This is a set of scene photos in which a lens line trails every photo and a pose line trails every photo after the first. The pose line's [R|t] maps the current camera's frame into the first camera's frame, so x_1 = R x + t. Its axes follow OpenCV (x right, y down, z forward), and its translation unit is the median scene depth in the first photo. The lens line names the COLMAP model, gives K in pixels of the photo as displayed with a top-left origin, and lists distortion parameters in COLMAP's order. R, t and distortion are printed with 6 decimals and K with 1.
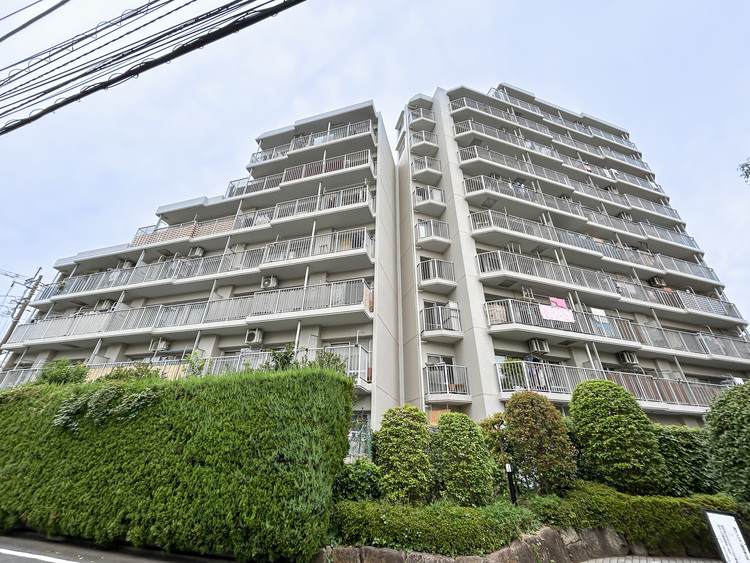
lens RADIAL K [[310.8, 0, 378.4], [0, 310.8, 281.7], [0, 0, 1]] dist [0.001323, 0.000256]
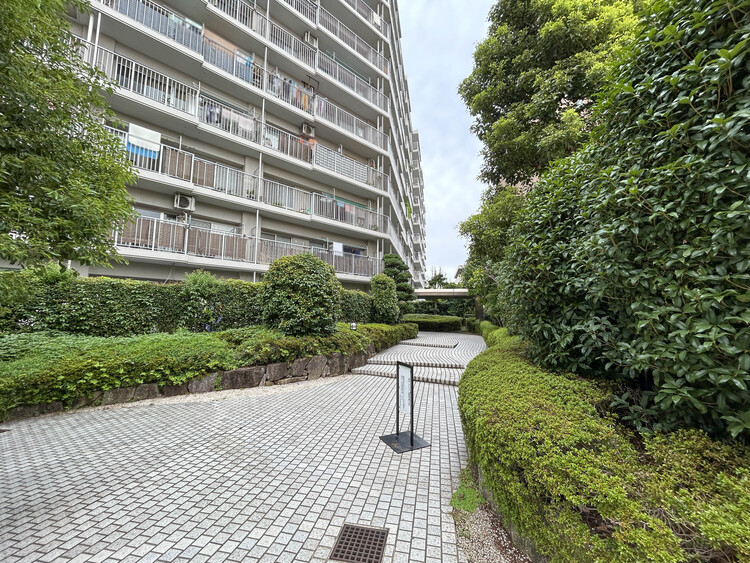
lens RADIAL K [[310.8, 0, 378.4], [0, 310.8, 281.7], [0, 0, 1]] dist [0.001323, 0.000256]
pose [[0.898096, 0.041229, 0.437862, 0.873961], [-0.212938, 0.911884, 0.350891, 0.046009], [-0.384813, -0.408372, 0.827739, 0.066767]]
